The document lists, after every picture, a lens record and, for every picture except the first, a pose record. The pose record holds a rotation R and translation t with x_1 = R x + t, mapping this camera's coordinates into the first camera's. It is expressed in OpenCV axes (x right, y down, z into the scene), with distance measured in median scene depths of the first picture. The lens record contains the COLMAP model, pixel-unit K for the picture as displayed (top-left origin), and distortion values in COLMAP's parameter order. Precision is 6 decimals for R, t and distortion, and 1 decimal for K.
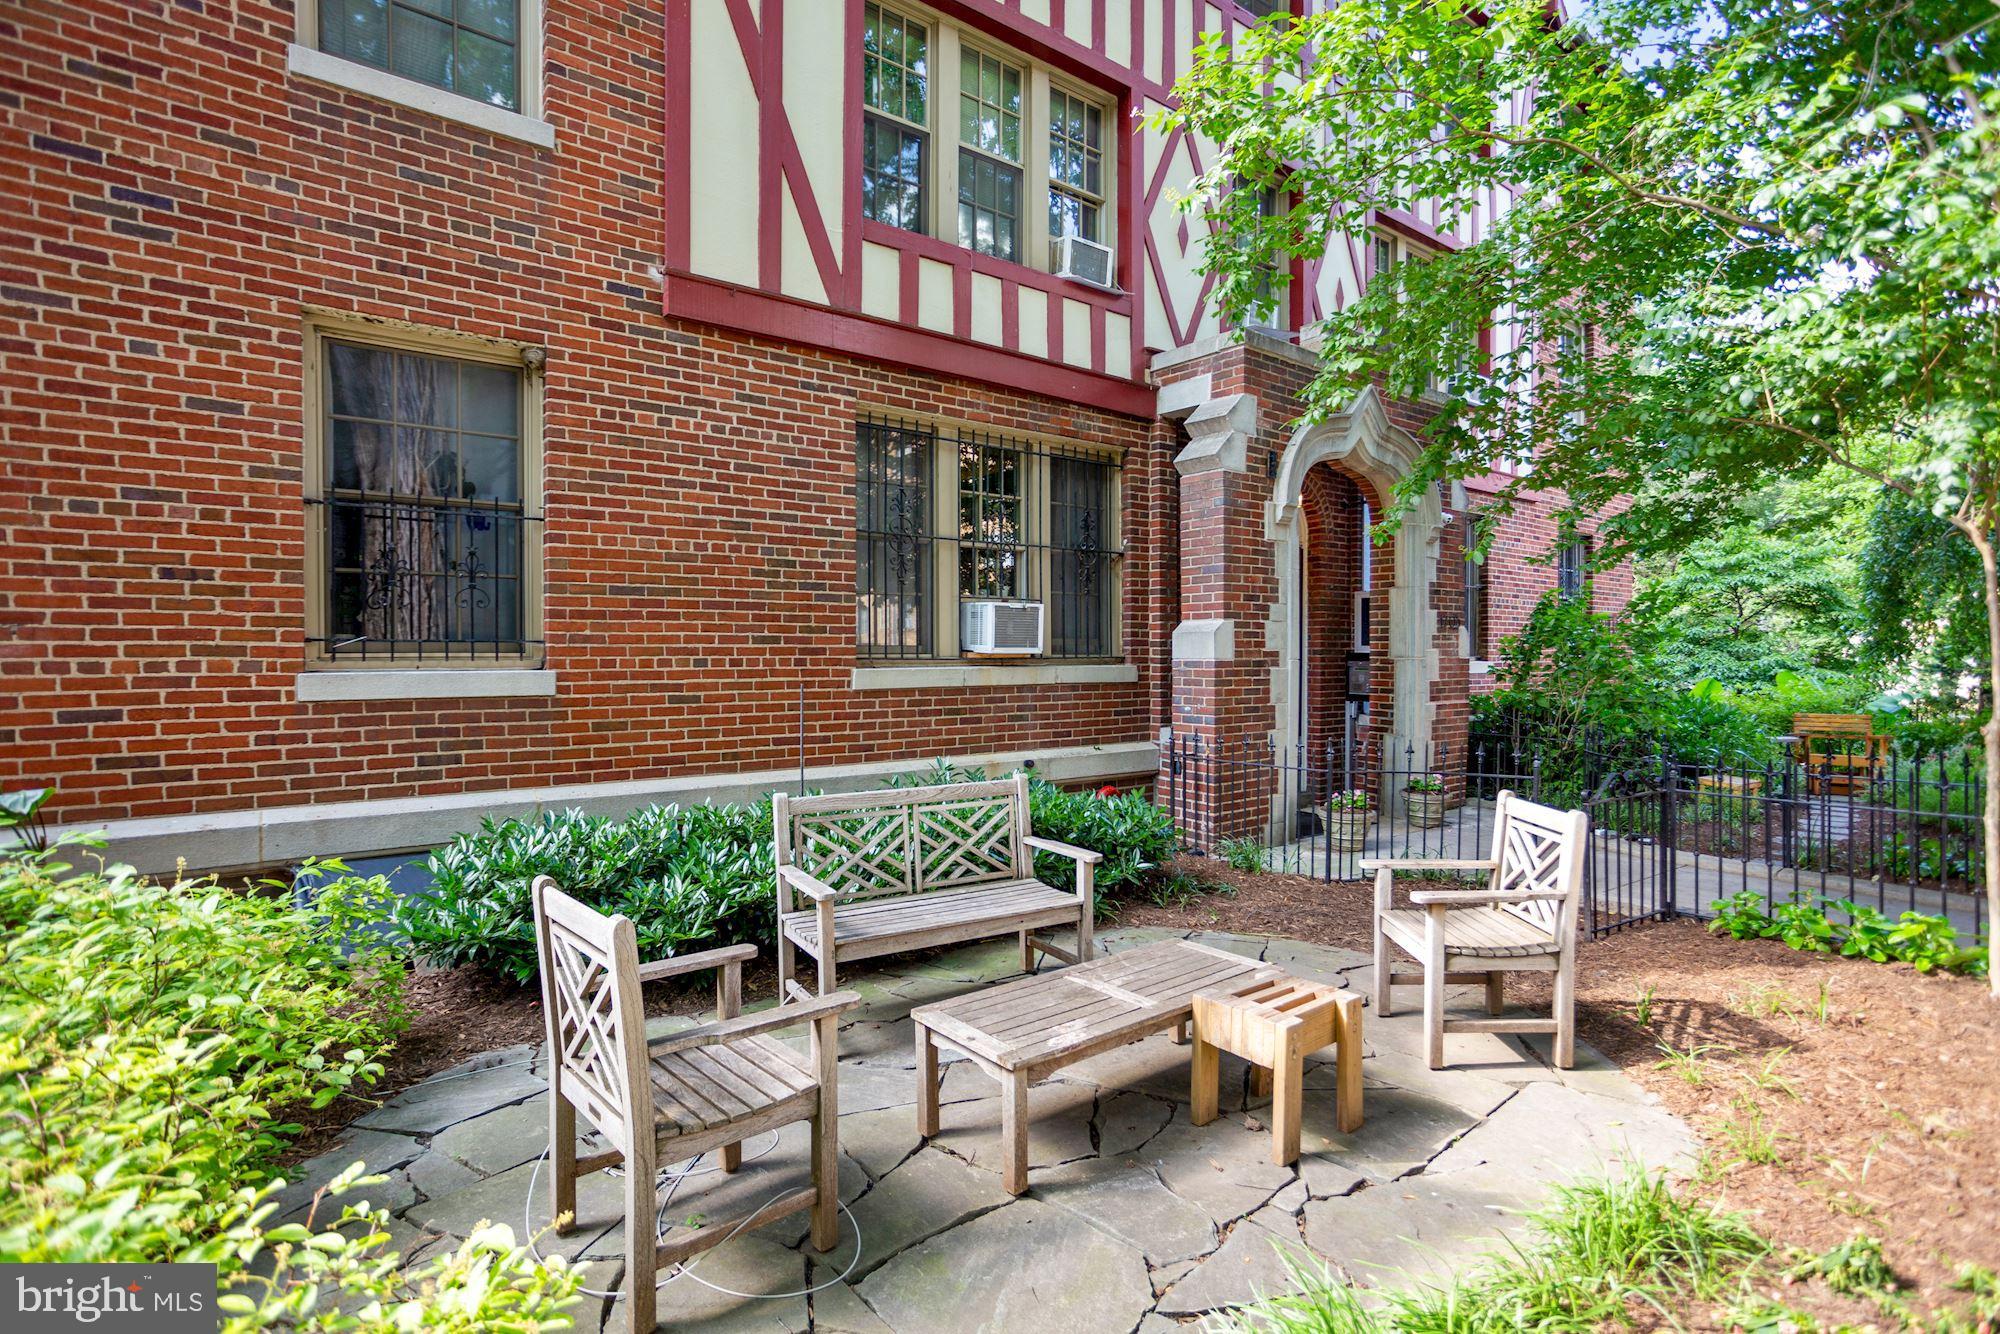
lens RADIAL K [[969.6, 0, 1006.2], [0, 969.6, 674.1], [0, 0, 1]] dist [-0.050938, 0.036240]
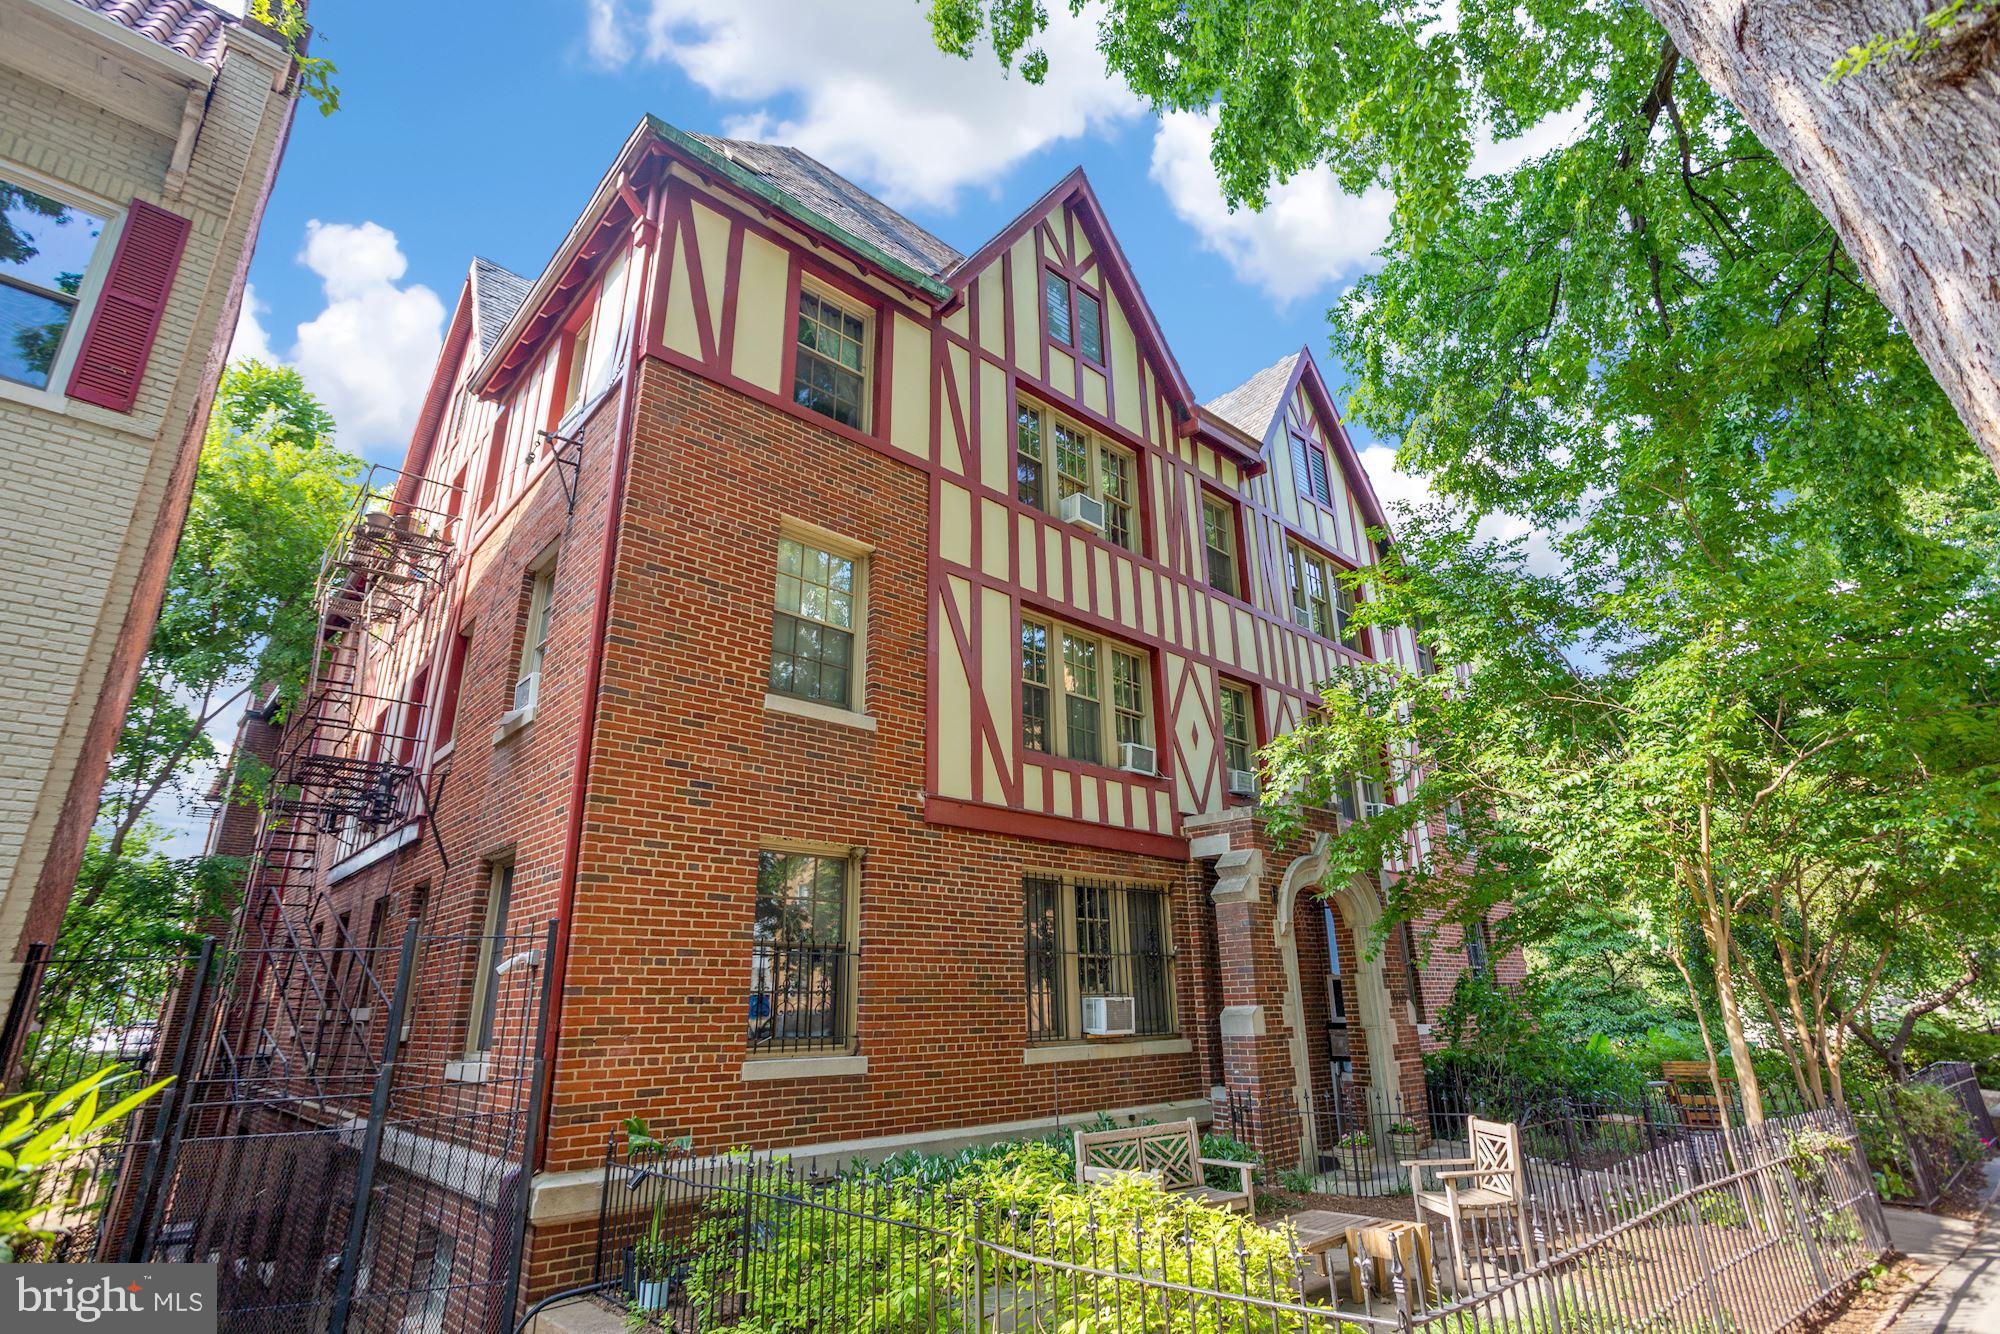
lens RADIAL K [[969.6, 0, 1006.2], [0, 969.6, 674.1], [0, 0, 1]] dist [-0.050938, 0.036240]
pose [[0.995659, 0.013852, 0.092036, -0.285940], [0.019297, 0.936649, -0.349737, -0.024664], [-0.091050, 0.349995, 0.932316, -0.480397]]
